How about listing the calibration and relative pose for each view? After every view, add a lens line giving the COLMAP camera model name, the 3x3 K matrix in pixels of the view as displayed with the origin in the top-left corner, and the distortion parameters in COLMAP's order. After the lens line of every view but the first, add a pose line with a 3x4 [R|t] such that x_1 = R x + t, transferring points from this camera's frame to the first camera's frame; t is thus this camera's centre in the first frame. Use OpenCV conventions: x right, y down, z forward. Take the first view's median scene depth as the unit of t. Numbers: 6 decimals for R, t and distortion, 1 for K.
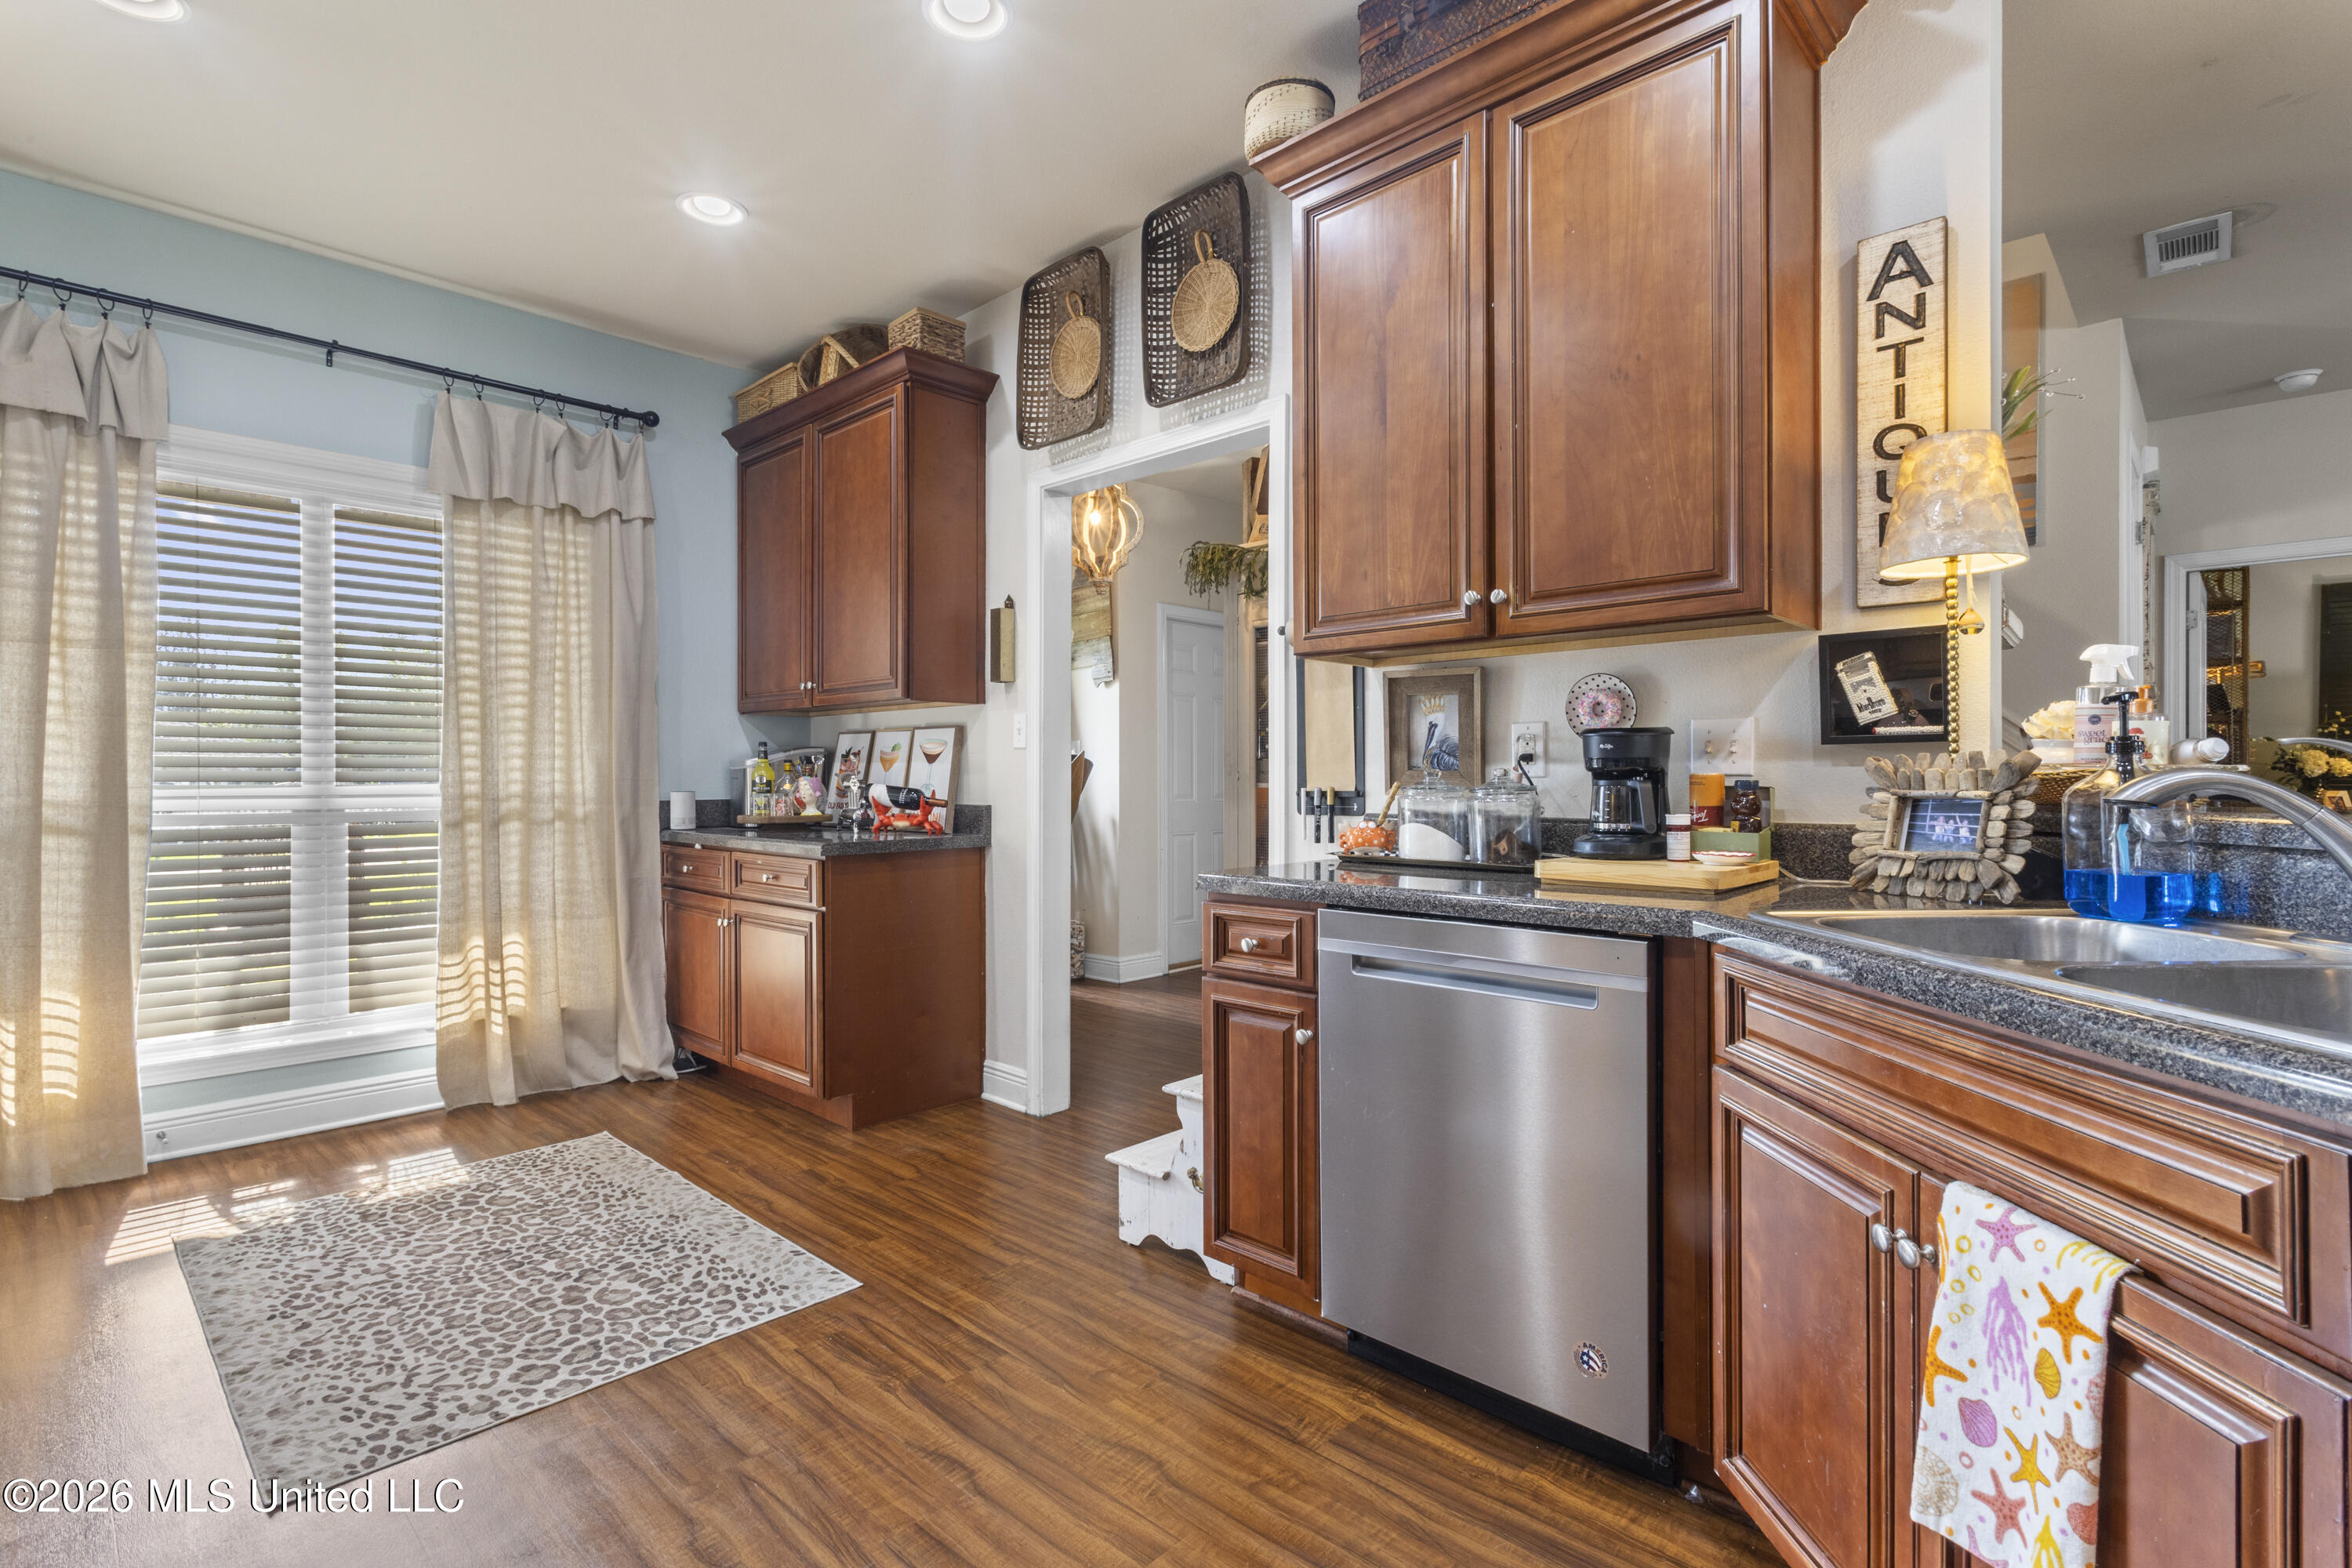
lens RADIAL K [[1120.7, 0, 1181.1], [0, 1120.7, 774.8], [0, 0, 1]] dist [0.004447, 0.001709]
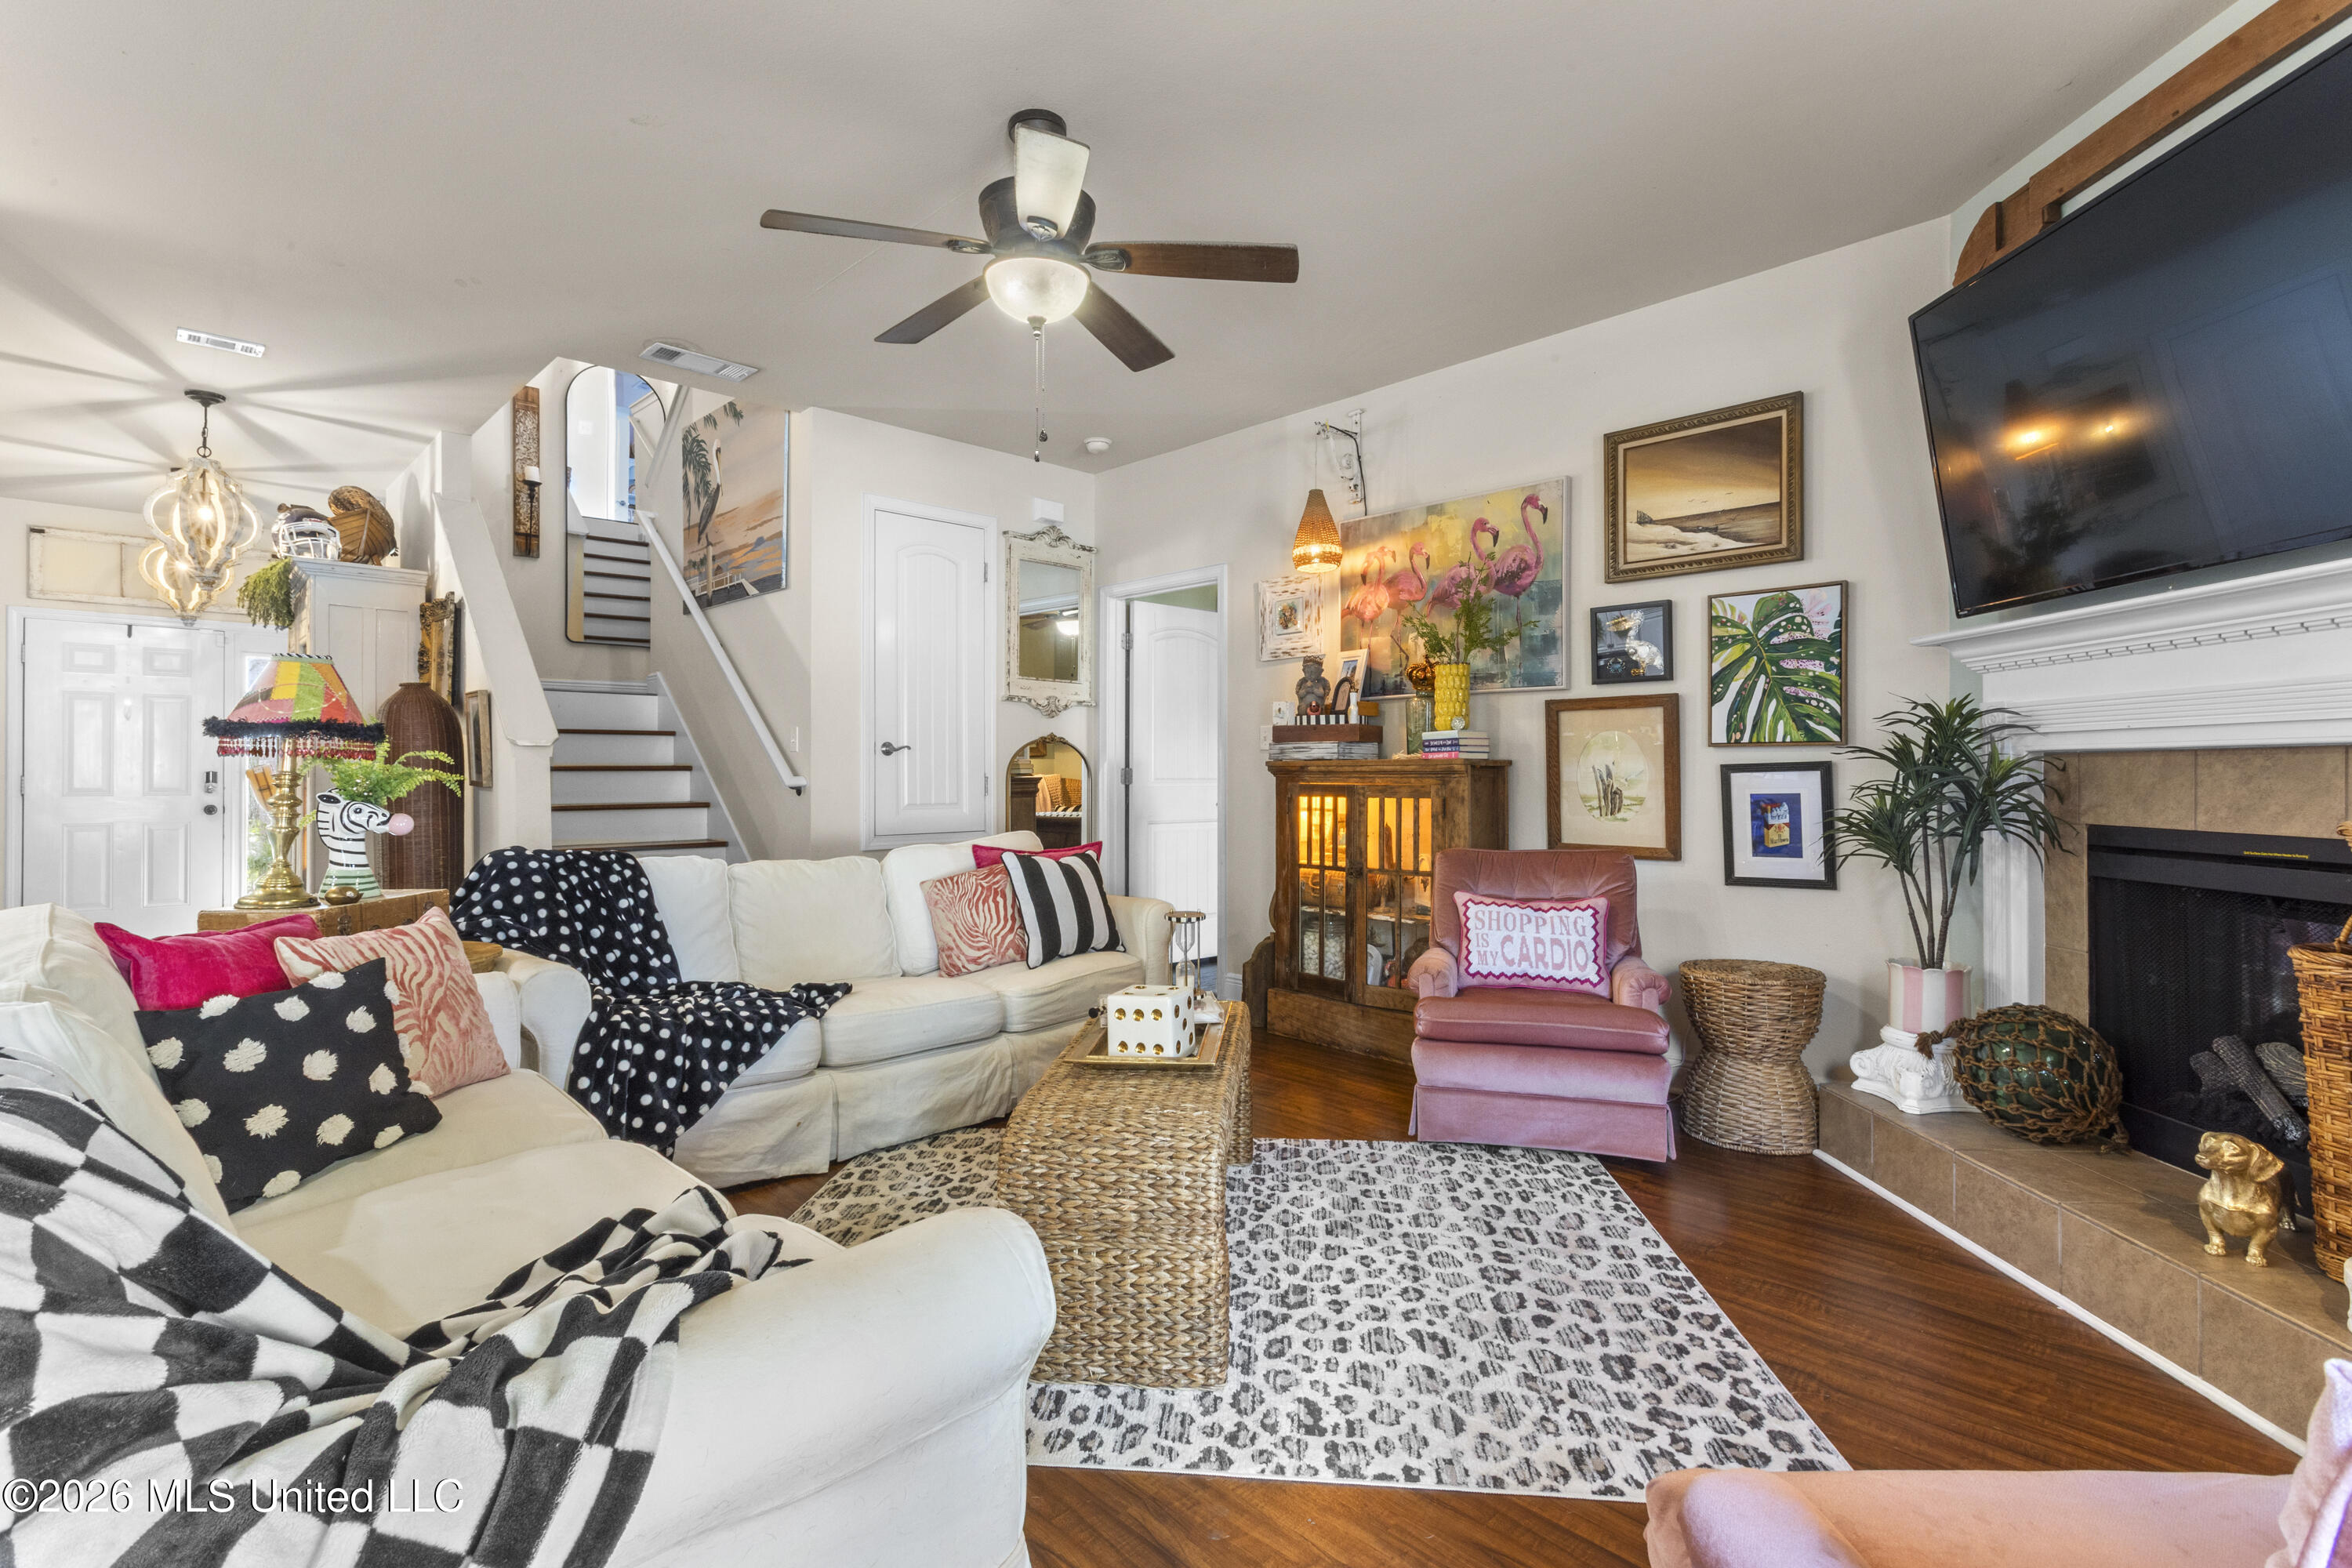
lens RADIAL K [[1120.7, 0, 1180.6], [0, 1120.7, 768.9], [0, 0, 1]] dist [0.004447, 0.001709]
pose [[0.998924, -0.000589, -0.046371, 1.529133], [0.000521, 0.999999, -0.001473, -0.000315], [0.046371, 0.001447, 0.998923, -0.267654]]
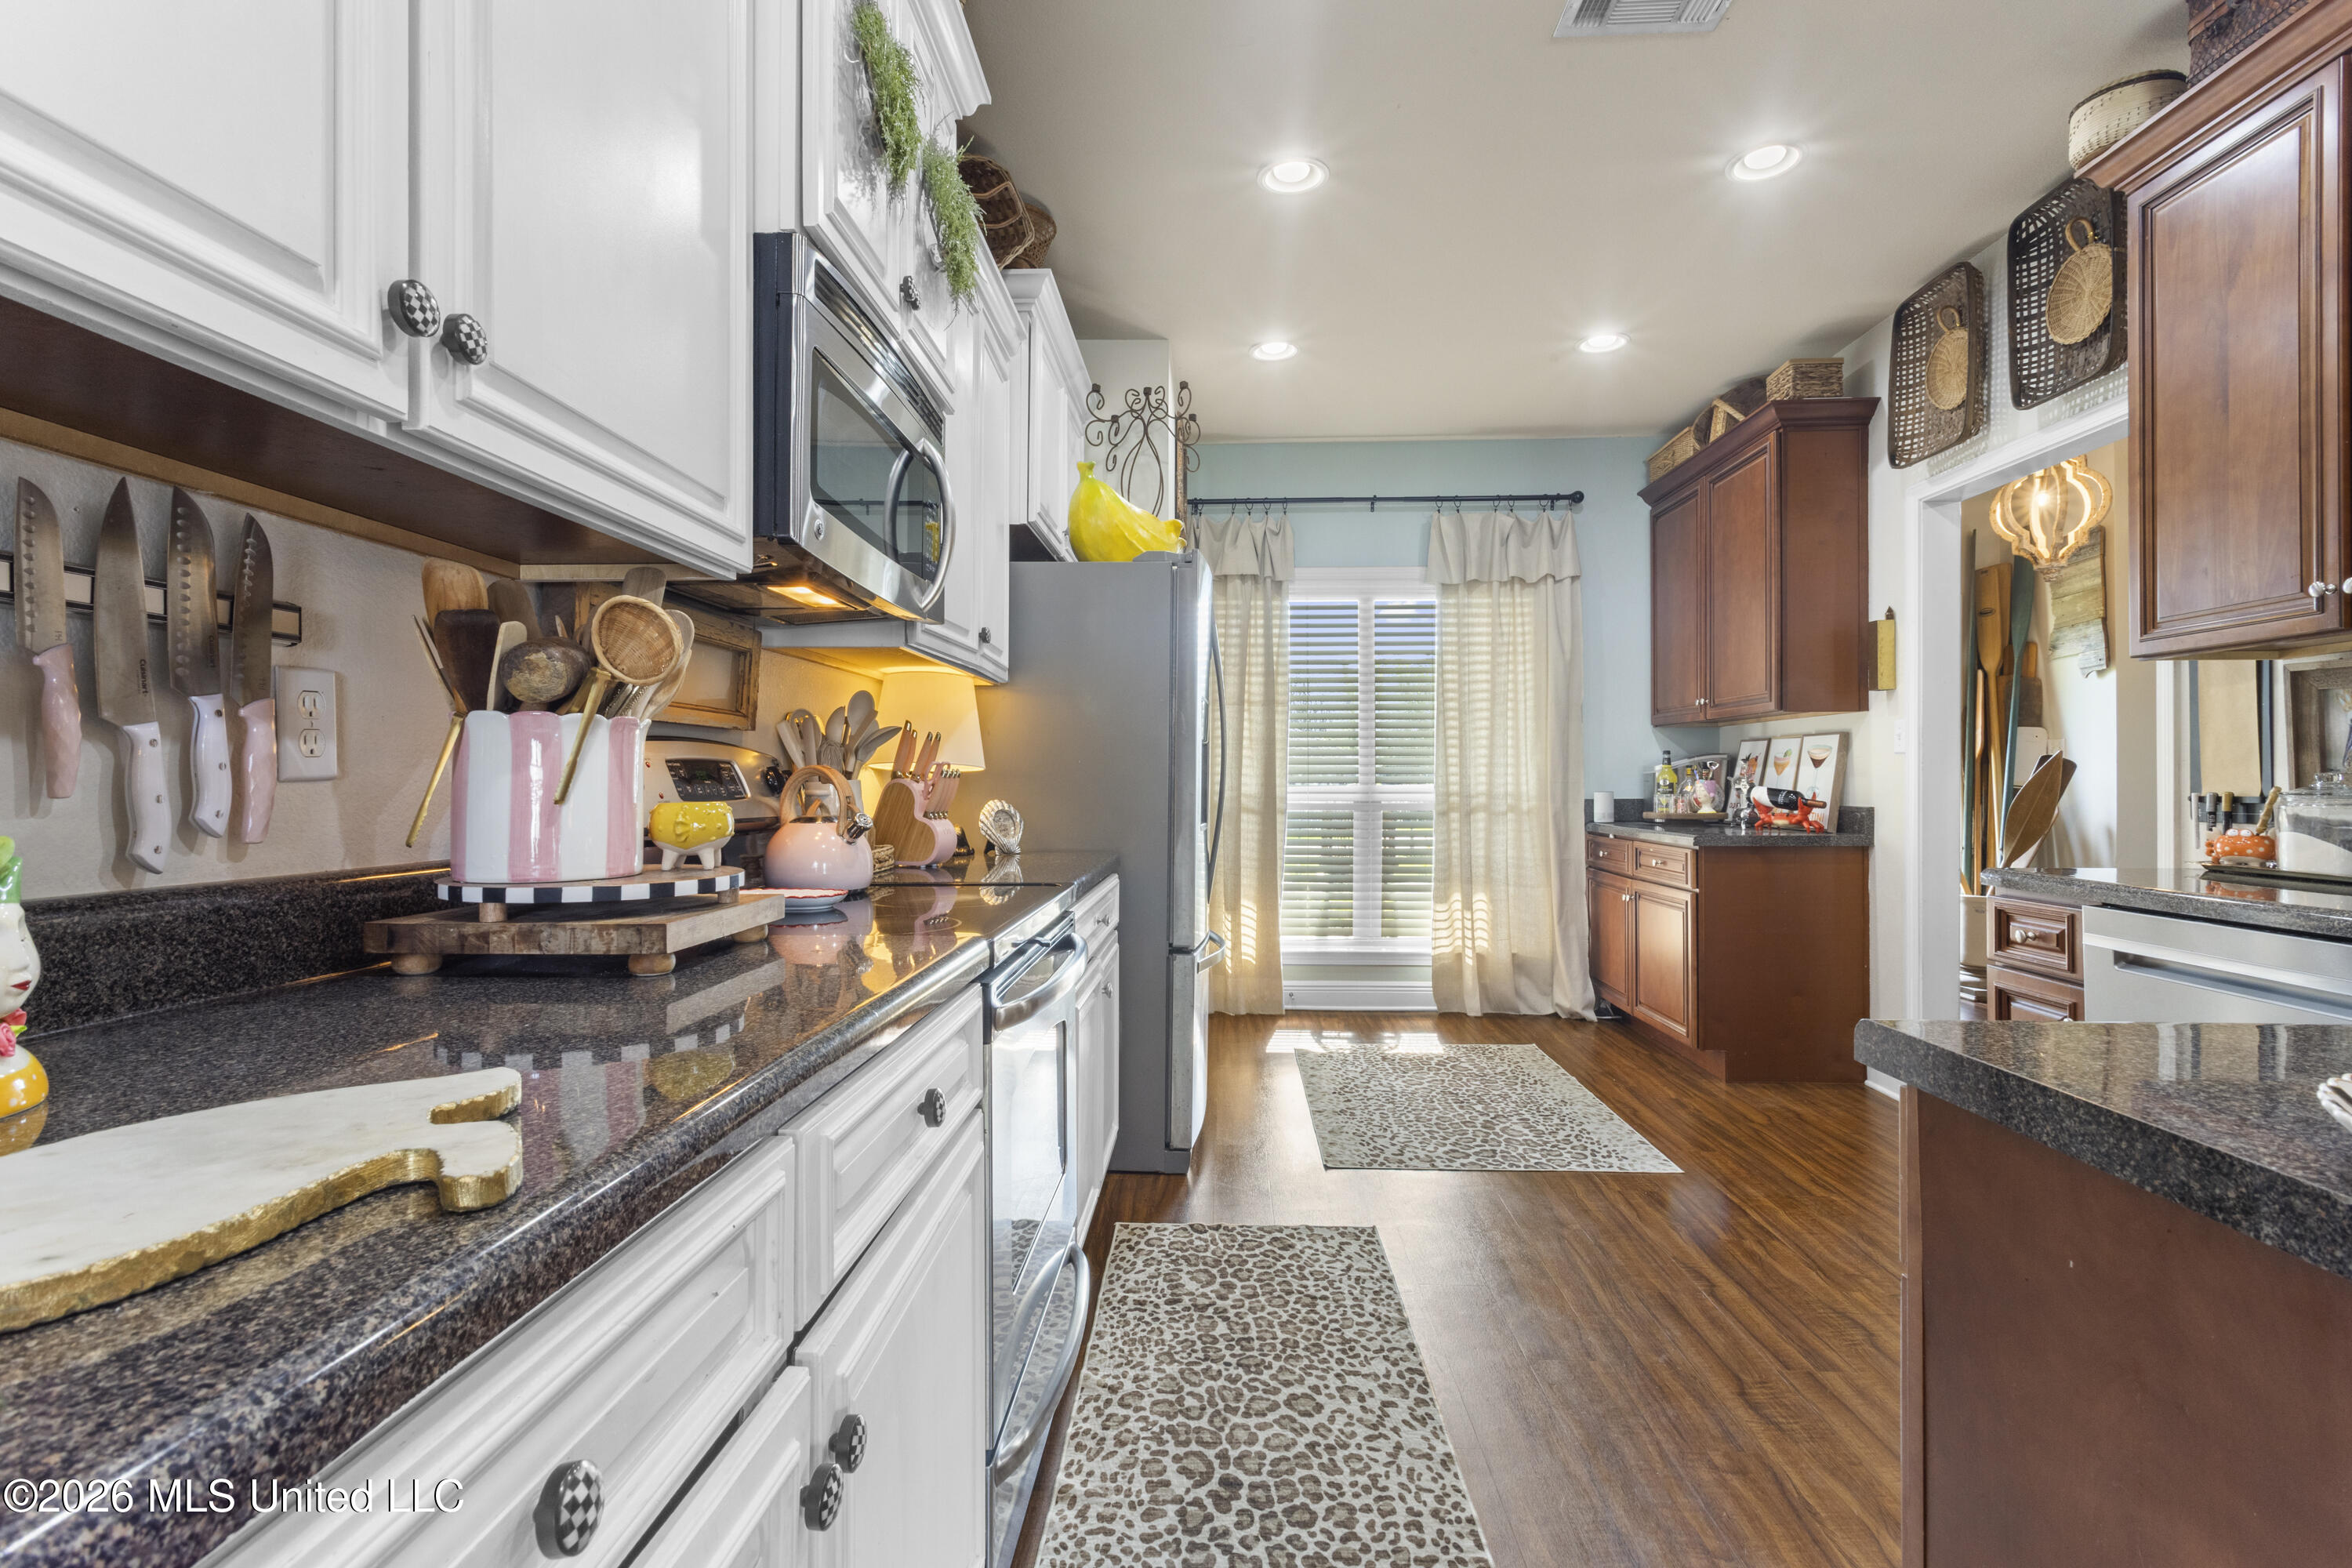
lens RADIAL K [[1120.7, 0, 1156.8], [0, 1120.7, 781.1], [0, 0, 1]] dist [0.004447, 0.001709]
pose [[0.647227, 0.001404, -0.762296, 0.222496], [0.001523, 0.999994, 0.003134, -0.001866], [0.762295, -0.003190, 0.647221, -0.217447]]
